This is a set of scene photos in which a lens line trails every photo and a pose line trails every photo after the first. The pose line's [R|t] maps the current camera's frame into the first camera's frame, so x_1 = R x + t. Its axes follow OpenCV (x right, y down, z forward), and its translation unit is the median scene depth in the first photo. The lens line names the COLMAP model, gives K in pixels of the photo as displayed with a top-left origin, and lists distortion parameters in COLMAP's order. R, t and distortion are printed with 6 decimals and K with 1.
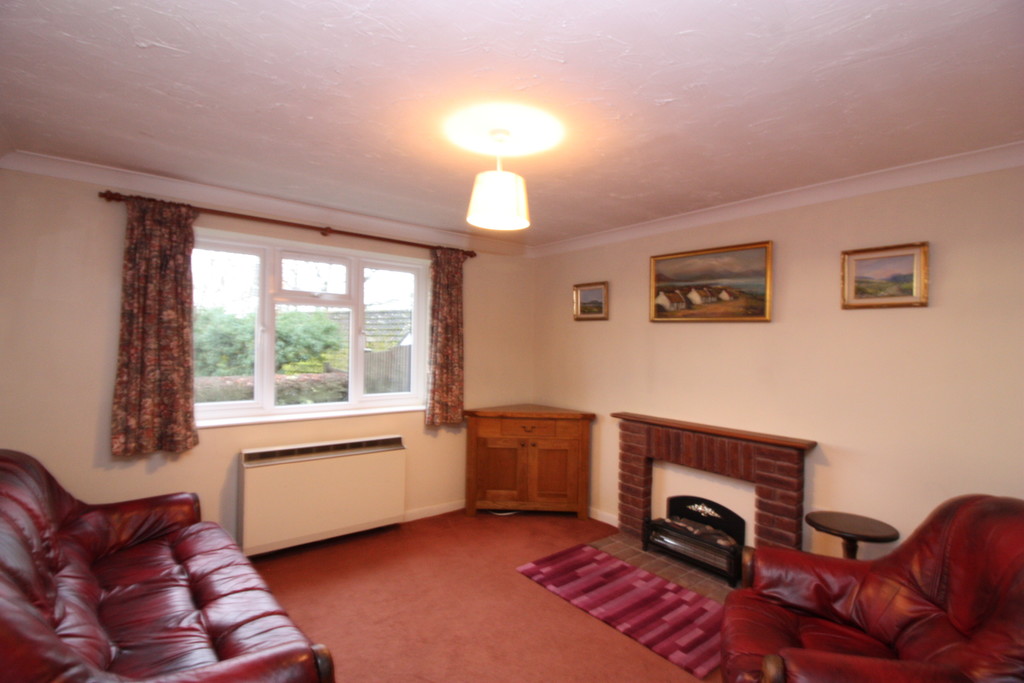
lens RADIAL K [[482.4, 0, 511.6], [0, 482.4, 344.9], [0, 0, 1]] dist [-0.003870, -0.001122]
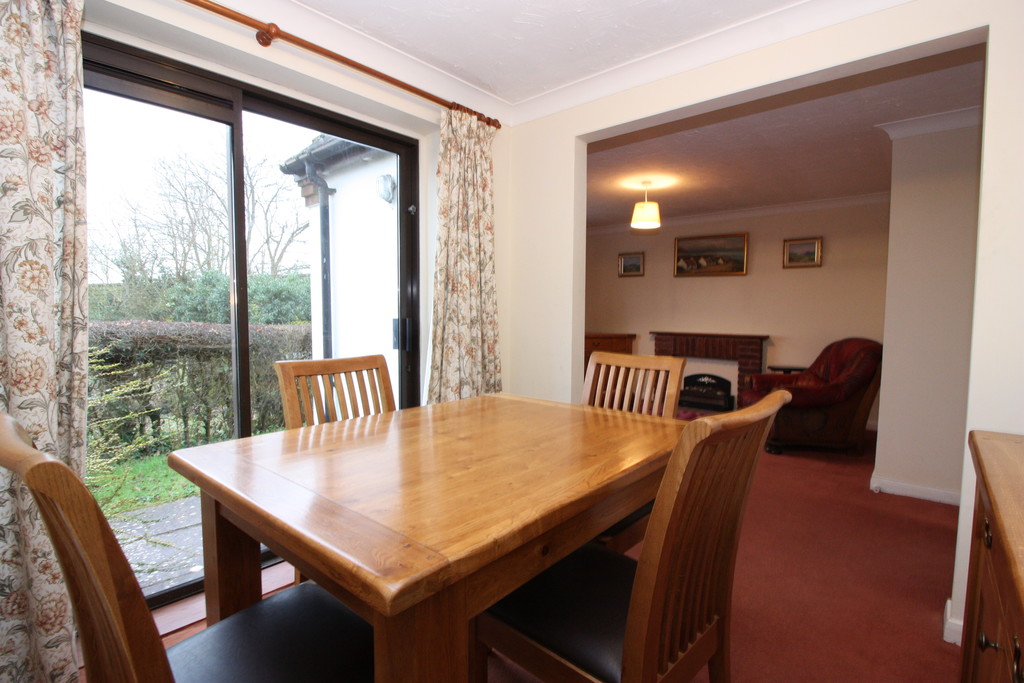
lens RADIAL K [[482.4, 0, 512.2], [0, 482.4, 343.5], [0, 0, 1]] dist [-0.003870, -0.001122]
pose [[0.984336, -0.027767, 0.174100, -0.674862], [0.015430, 0.997298, 0.071819, 0.066554], [-0.175624, -0.068008, 0.982105, -0.687726]]
